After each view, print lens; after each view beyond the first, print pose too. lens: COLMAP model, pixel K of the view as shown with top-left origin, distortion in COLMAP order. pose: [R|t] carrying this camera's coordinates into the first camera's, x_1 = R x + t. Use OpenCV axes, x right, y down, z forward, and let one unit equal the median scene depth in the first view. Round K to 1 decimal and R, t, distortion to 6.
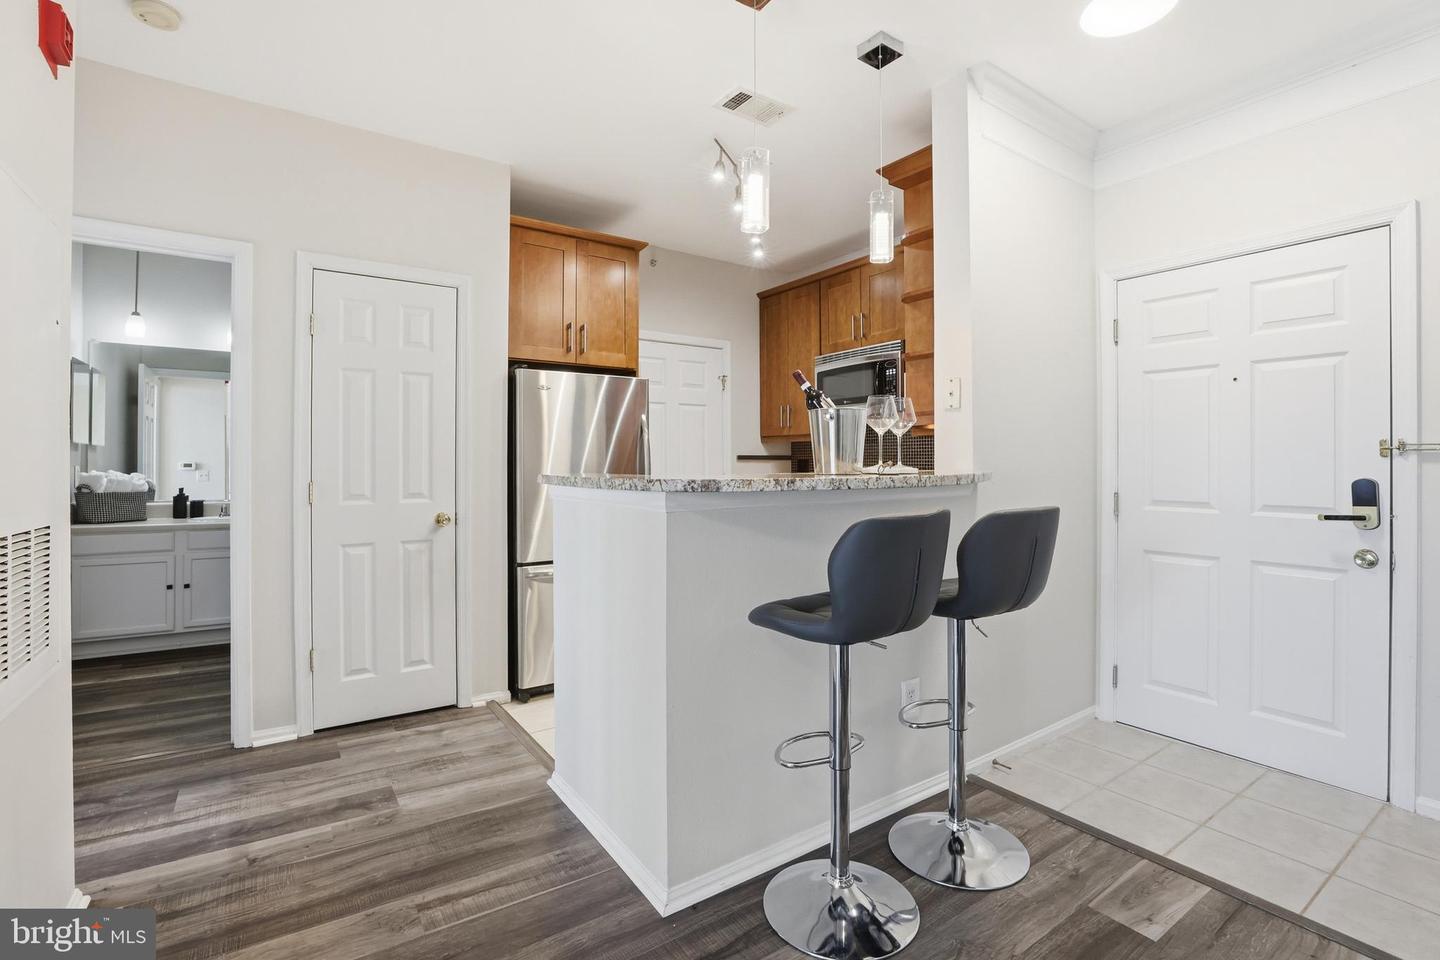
lens RADIAL K [[667.3, 0, 721.0], [0, 667.3, 461.9], [0, 0, 1]] dist [-0.034398, 0.000120]
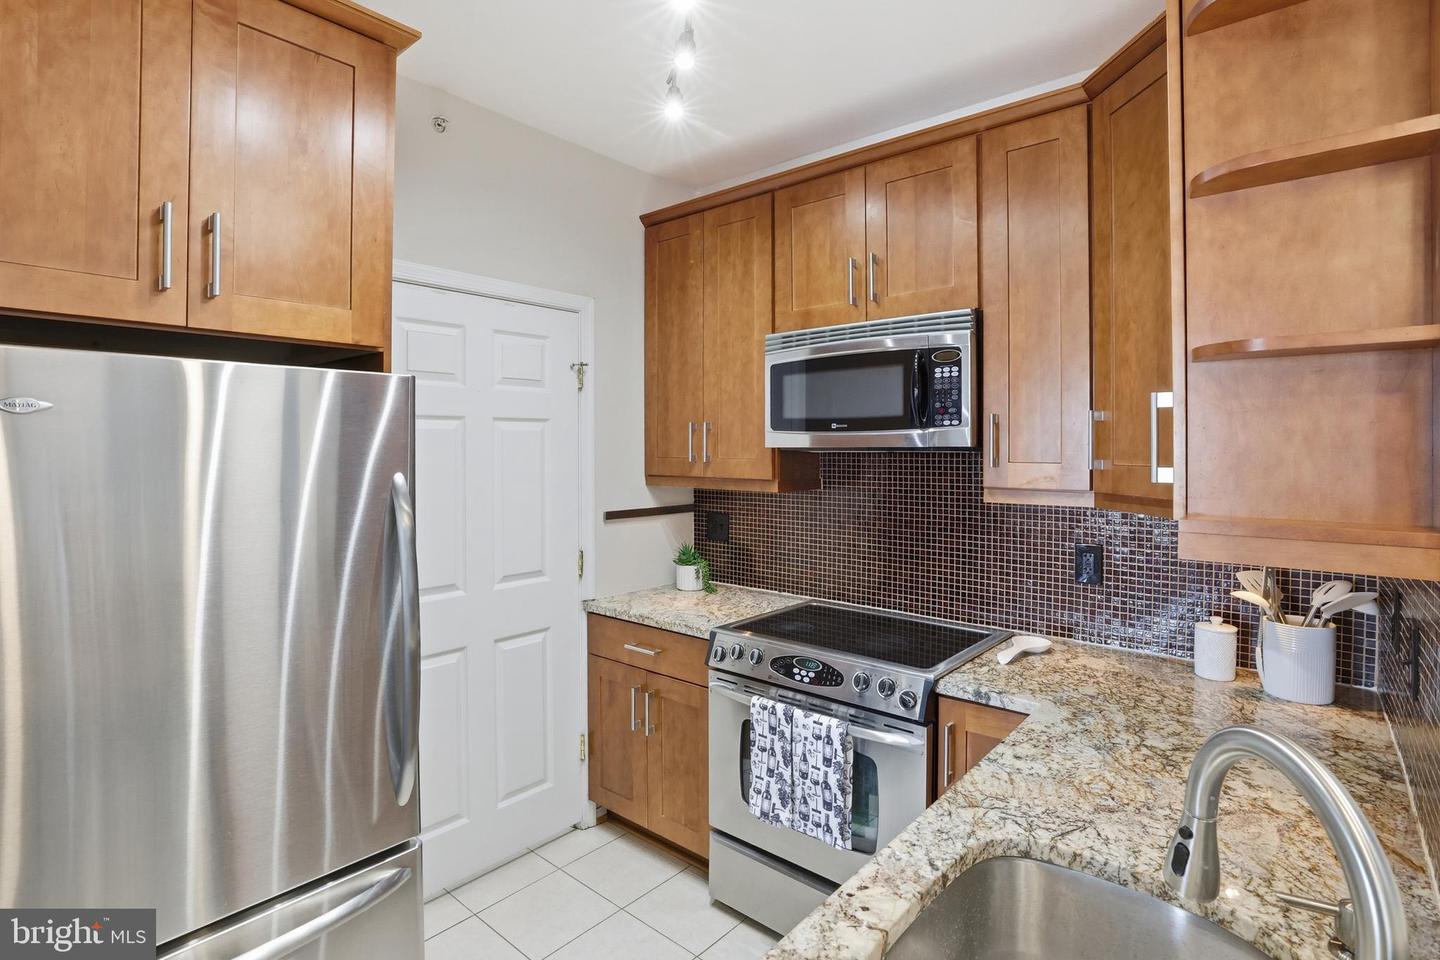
lens RADIAL K [[697.9, 0, 716.9], [0, 697.9, 441.1], [0, 0, 1]] dist [-0.038610, 0.000062]
pose [[0.966547, 0.003861, 0.256459, -0.041044], [-0.003173, 0.999990, -0.003094, -0.082346], [-0.256468, 0.002177, 0.966550, 0.545856]]
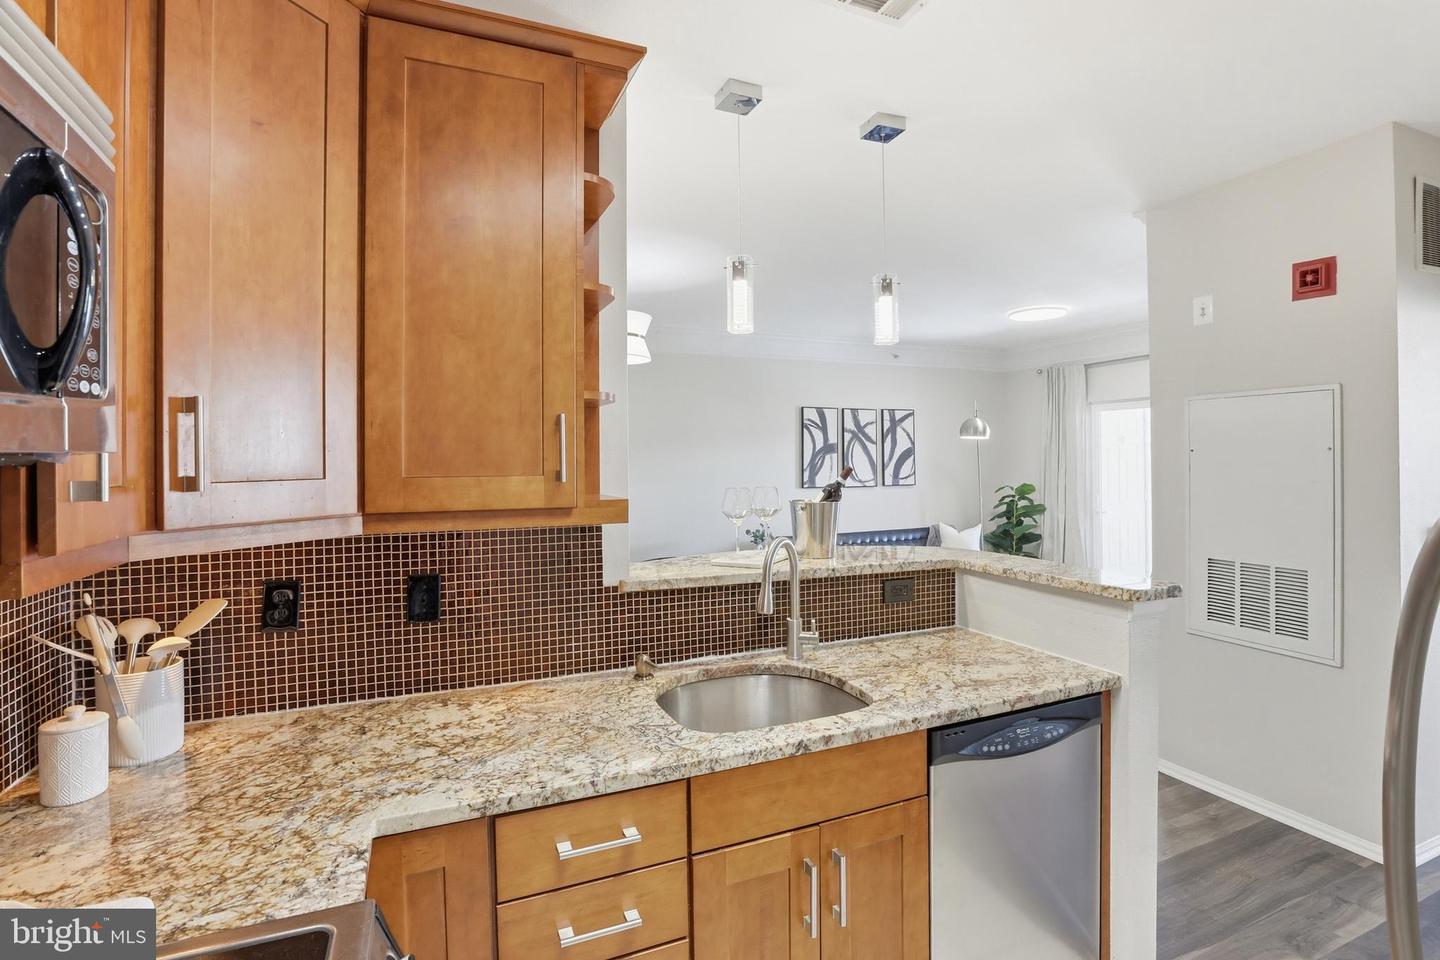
lens RADIAL K [[667.3, 0, 721.0], [0, 667.3, 461.9], [0, 0, 1]] dist [-0.034398, 0.000120]
pose [[-0.979706, 0.005857, 0.200356, 0.056228], [0.005996, 0.999982, 0.000090, -0.076836], [-0.200352, 0.001289, -0.979723, 1.156680]]
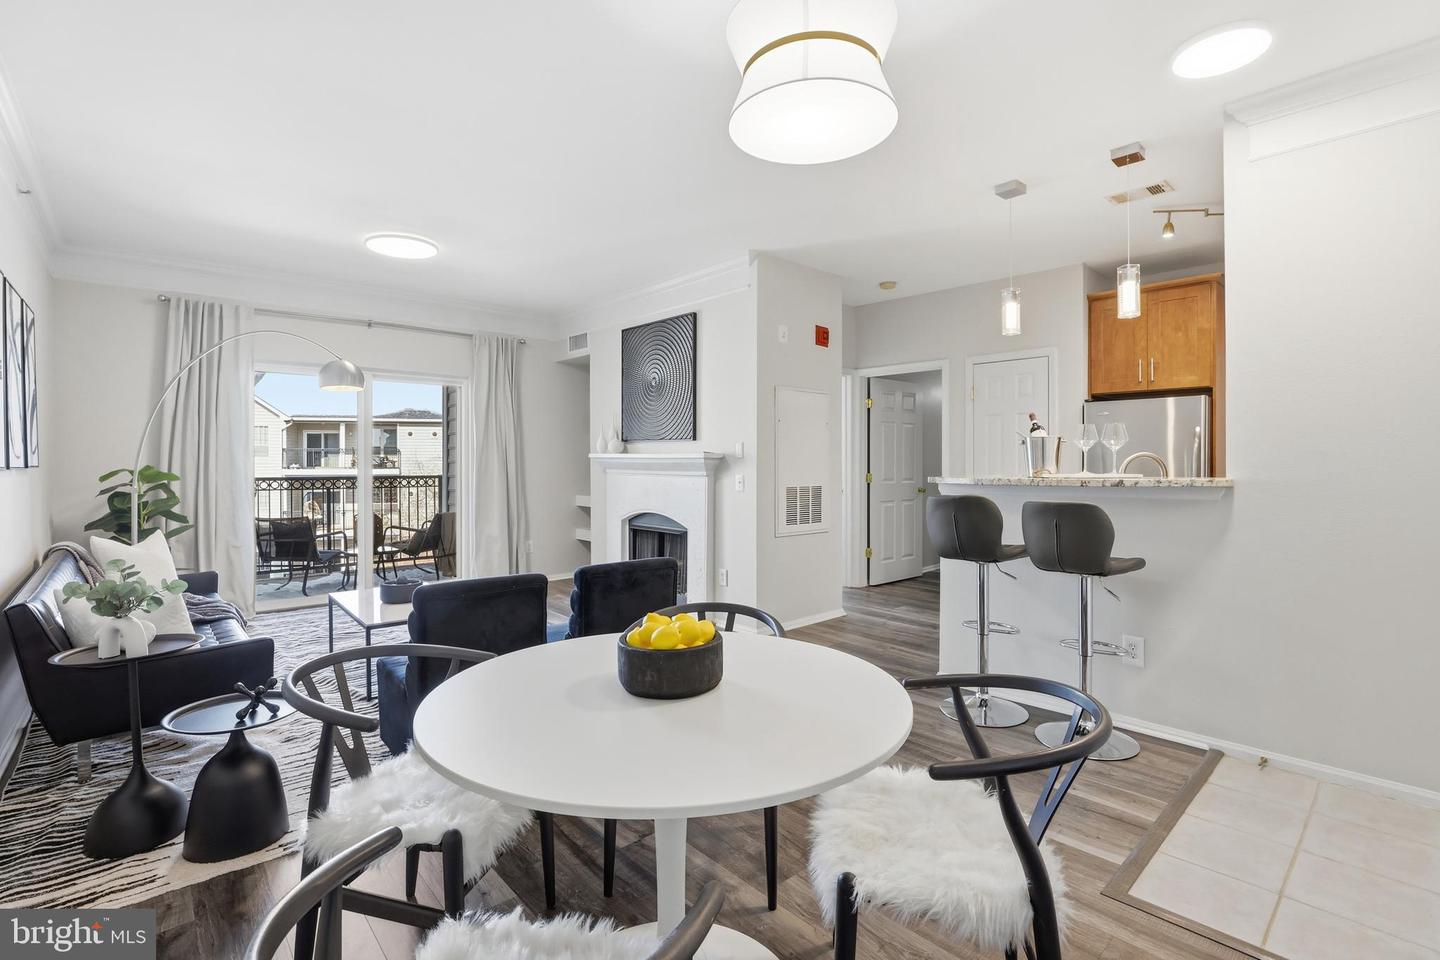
lens RADIAL K [[667.3, 0, 721.0], [0, 667.3, 461.9], [0, 0, 1]] dist [-0.034398, 0.000120]
pose [[0.130320, -0.000550, -0.991472, 0.885294], [0.002690, 0.999996, -0.000202, -0.010249], [0.991468, -0.002640, 0.130321, 0.013645]]
